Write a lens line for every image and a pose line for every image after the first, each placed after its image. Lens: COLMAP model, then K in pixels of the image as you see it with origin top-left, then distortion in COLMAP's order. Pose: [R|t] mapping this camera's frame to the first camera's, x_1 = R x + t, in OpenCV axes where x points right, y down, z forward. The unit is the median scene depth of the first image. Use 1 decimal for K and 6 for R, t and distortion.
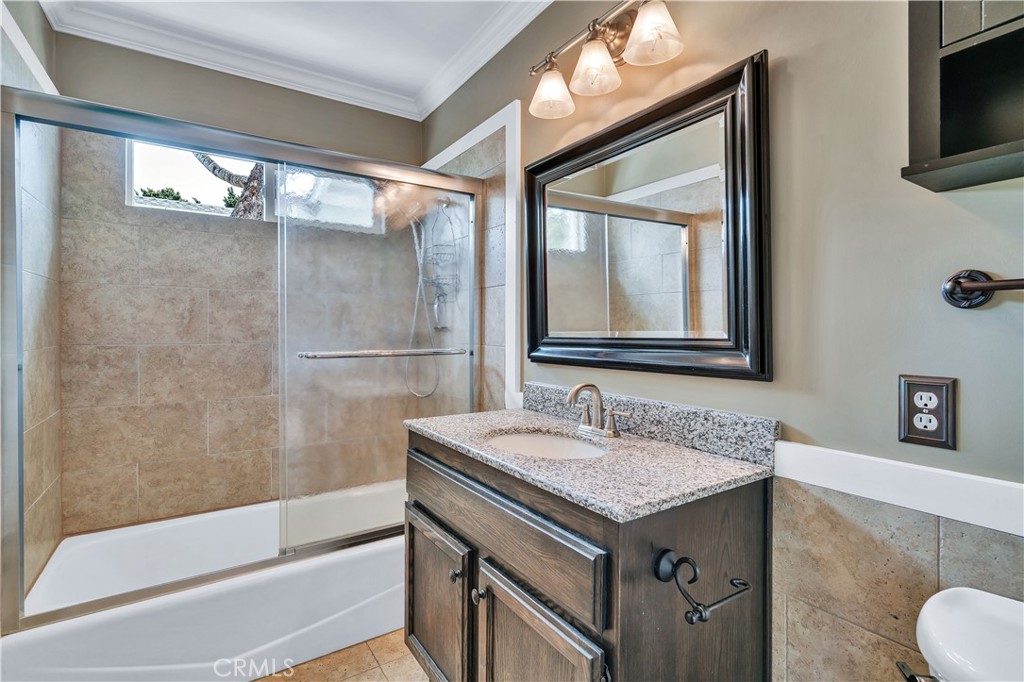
lens RADIAL K [[494.1, 0, 516.4], [0, 494.1, 330.5], [0, 0, 1]] dist [-0.003702, 0.001207]
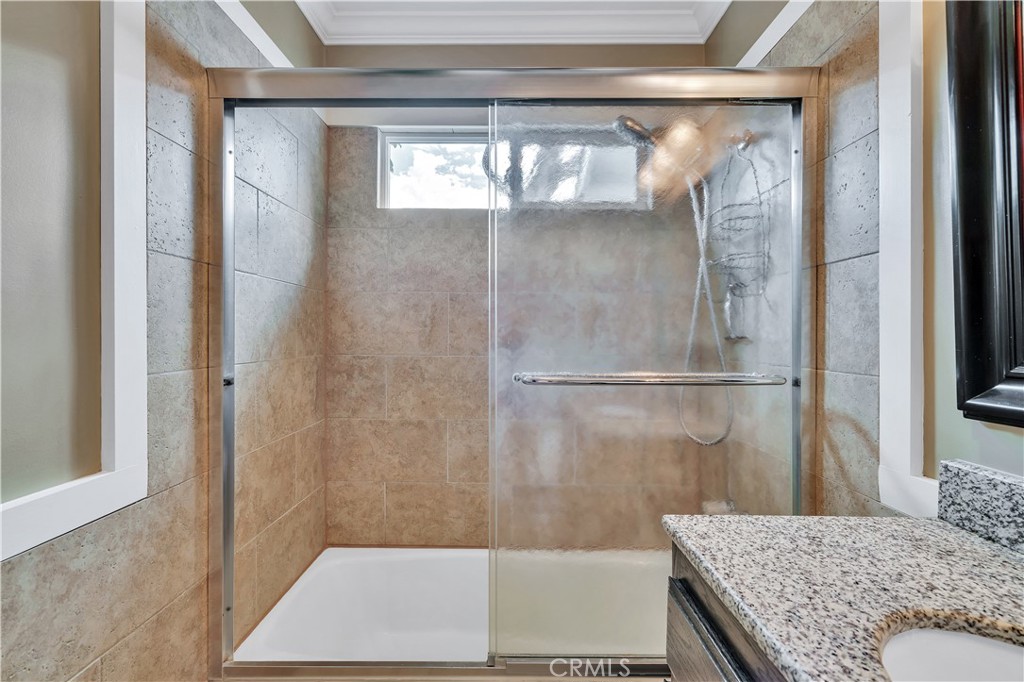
lens RADIAL K [[494.1, 0, 515.6], [0, 494.1, 333.9], [0, 0, 1]] dist [-0.003702, 0.001207]
pose [[0.846037, -0.001925, -0.533121, -0.057401], [-0.004342, 0.999935, -0.010501, -0.002643], [0.533107, 0.011199, 0.845974, 0.330679]]
